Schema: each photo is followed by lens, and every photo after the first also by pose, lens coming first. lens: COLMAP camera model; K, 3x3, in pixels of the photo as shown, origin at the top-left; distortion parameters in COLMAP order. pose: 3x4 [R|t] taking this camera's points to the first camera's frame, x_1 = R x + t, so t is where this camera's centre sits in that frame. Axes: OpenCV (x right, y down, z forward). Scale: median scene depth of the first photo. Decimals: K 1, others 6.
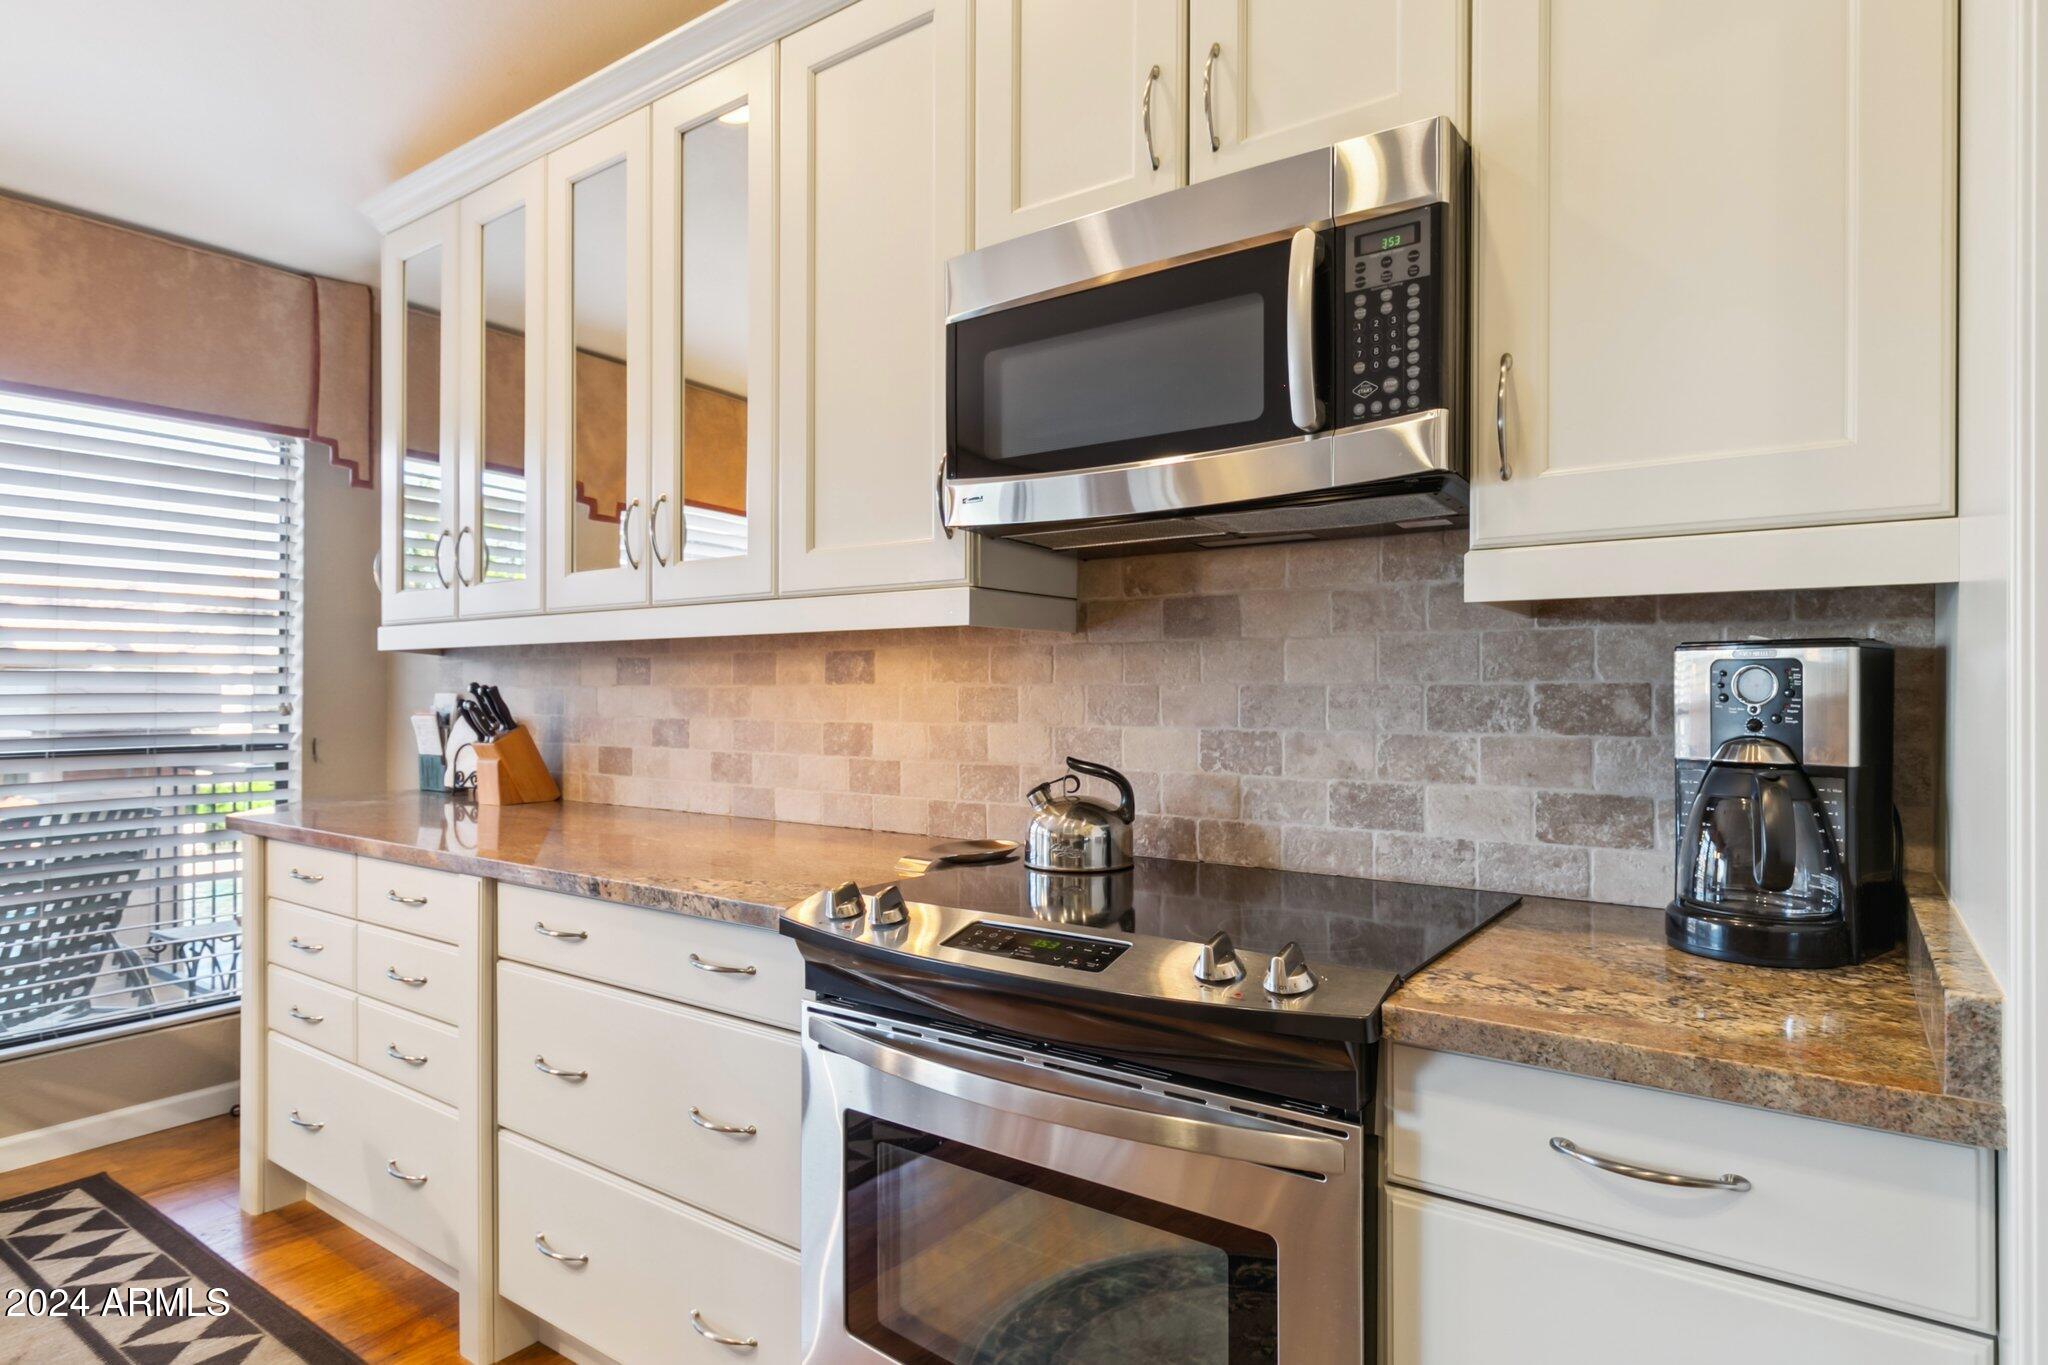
lens RADIAL K [[1118.7, 0, 1030.2], [0, 1118.7, 684.8], [0, 0, 1]] dist [0.000549, -0.000198]
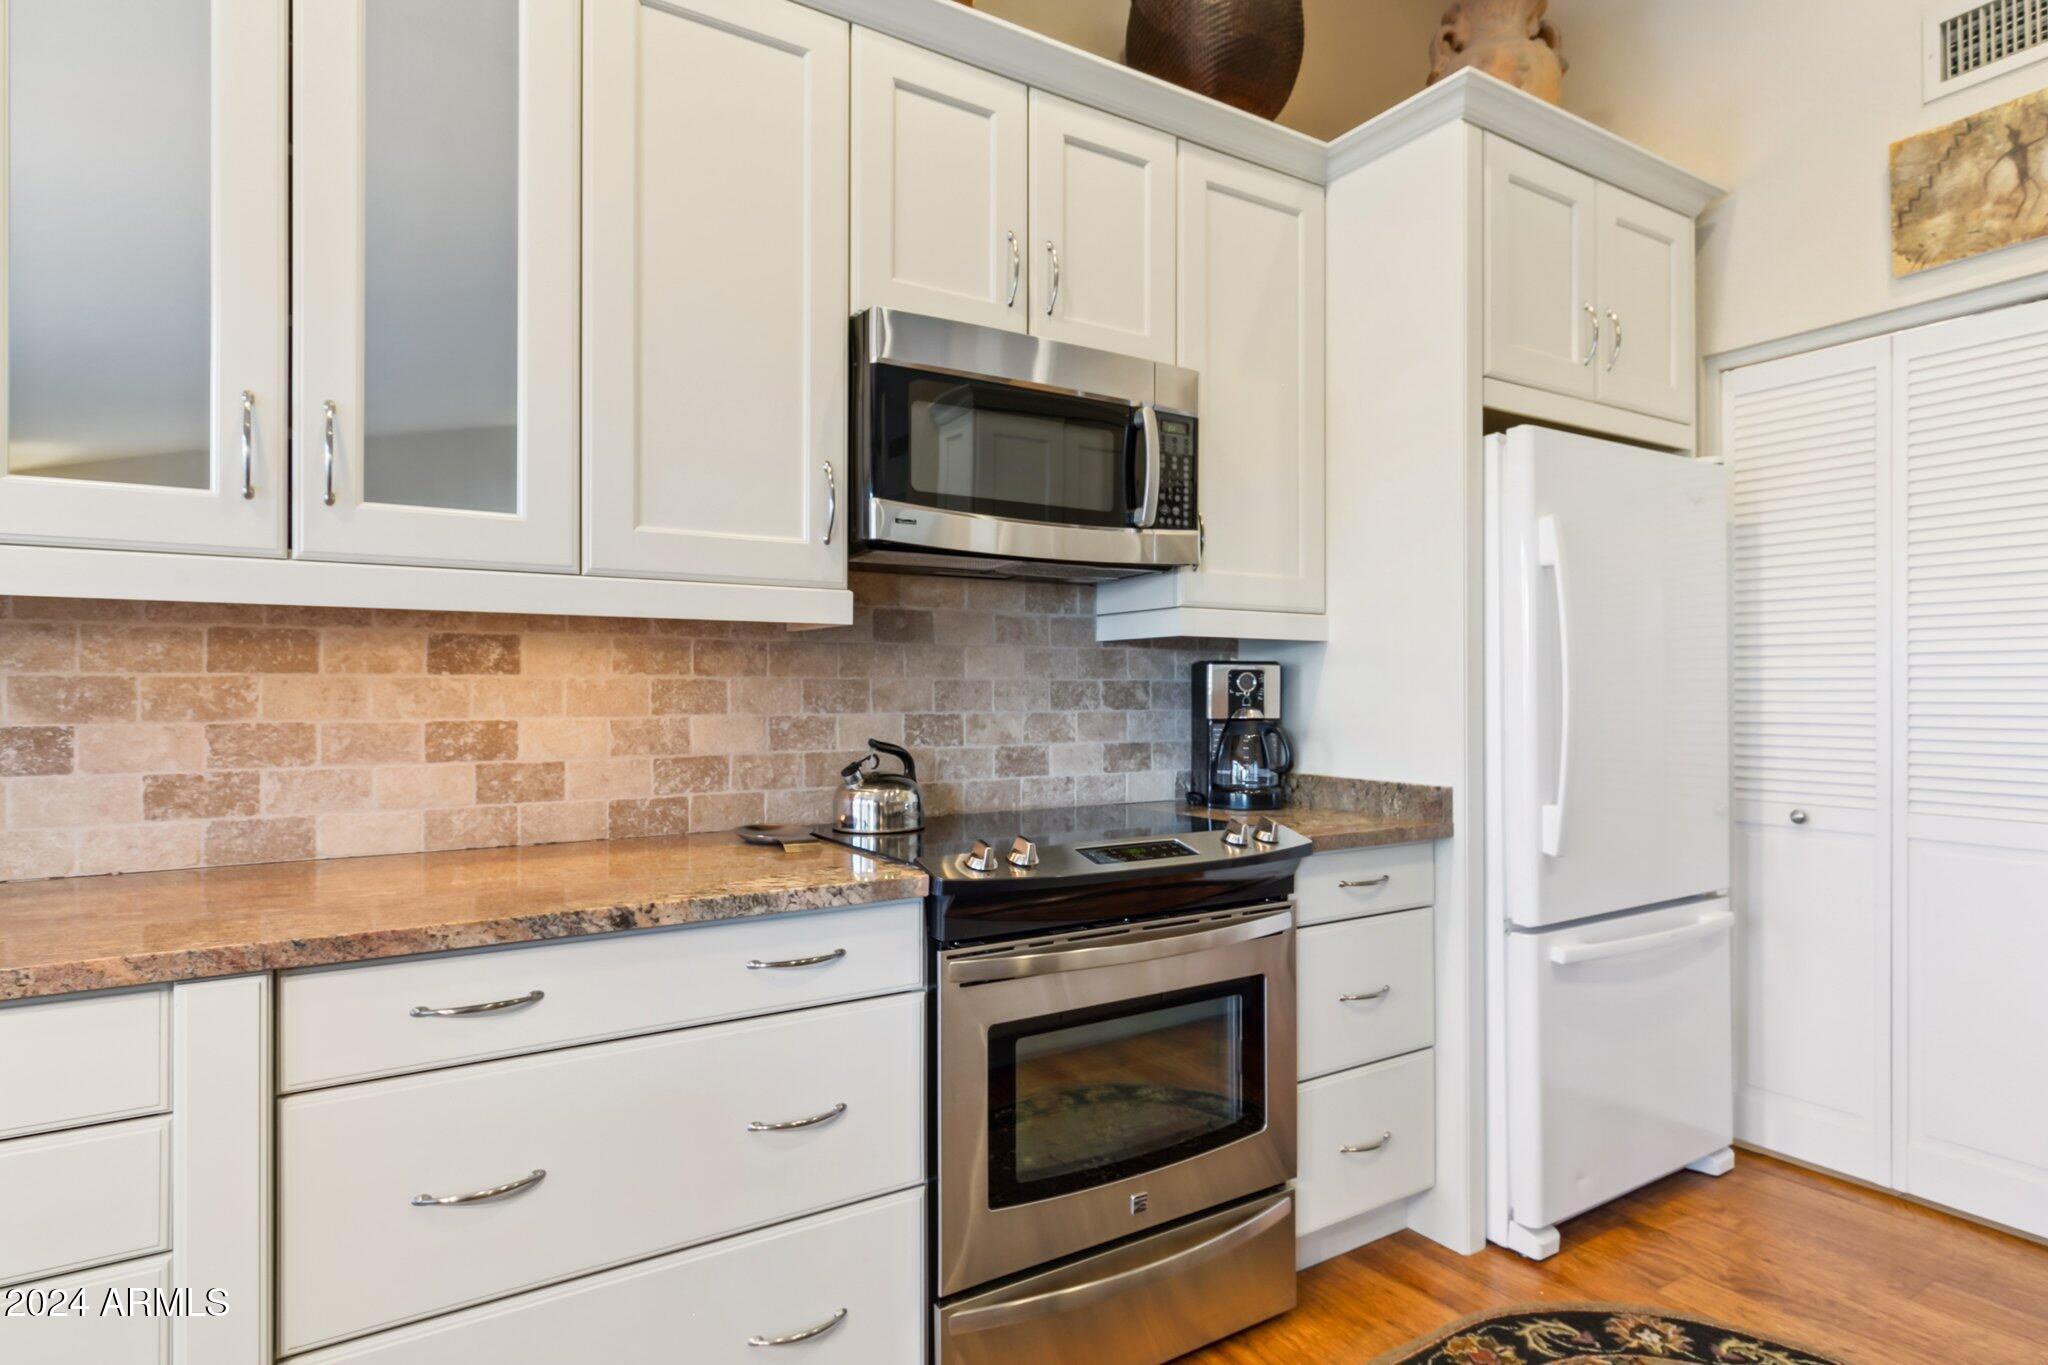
lens RADIAL K [[1118.7, 0, 1050.0], [0, 1118.7, 686.7], [0, 0, 1]] dist [0.000549, -0.000198]
pose [[0.364211, -0.000030, 0.931316, -0.865390], [-0.007720, 0.999966, 0.003051, 0.002962], [-0.931284, -0.008301, 0.364199, 0.336955]]
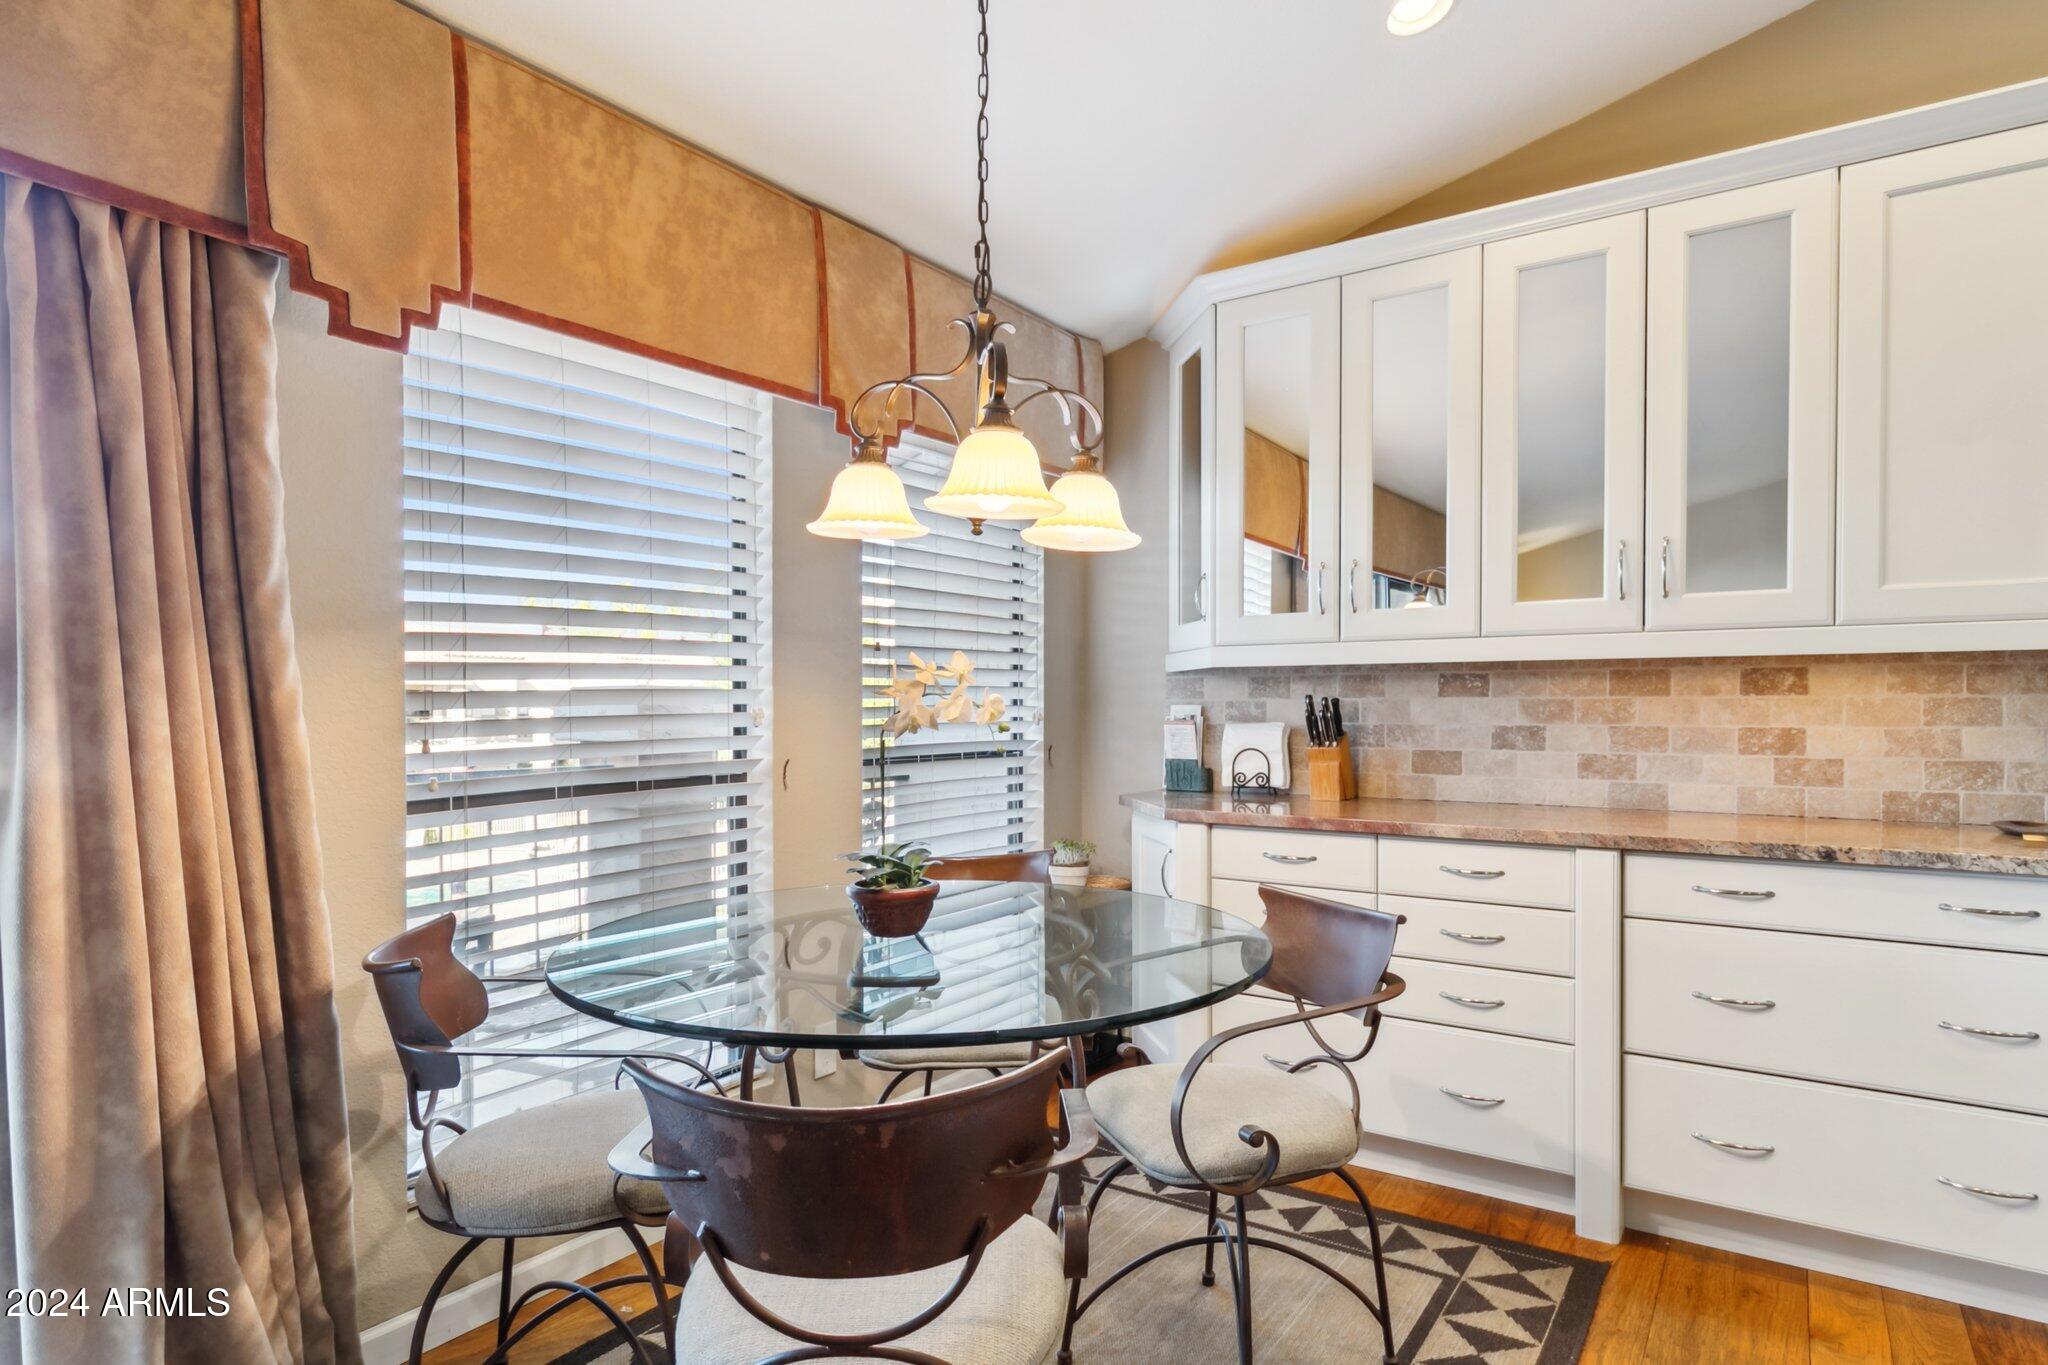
lens RADIAL K [[1118.7, 0, 1033.4], [0, 1118.7, 725.2], [0, 0, 1]] dist [0.000549, -0.000198]
pose [[0.999792, -0.003610, 0.020084, -1.093183], [0.003089, 0.999660, 0.025905, -0.002467], [-0.020171, -0.025838, 0.999463, -0.208089]]
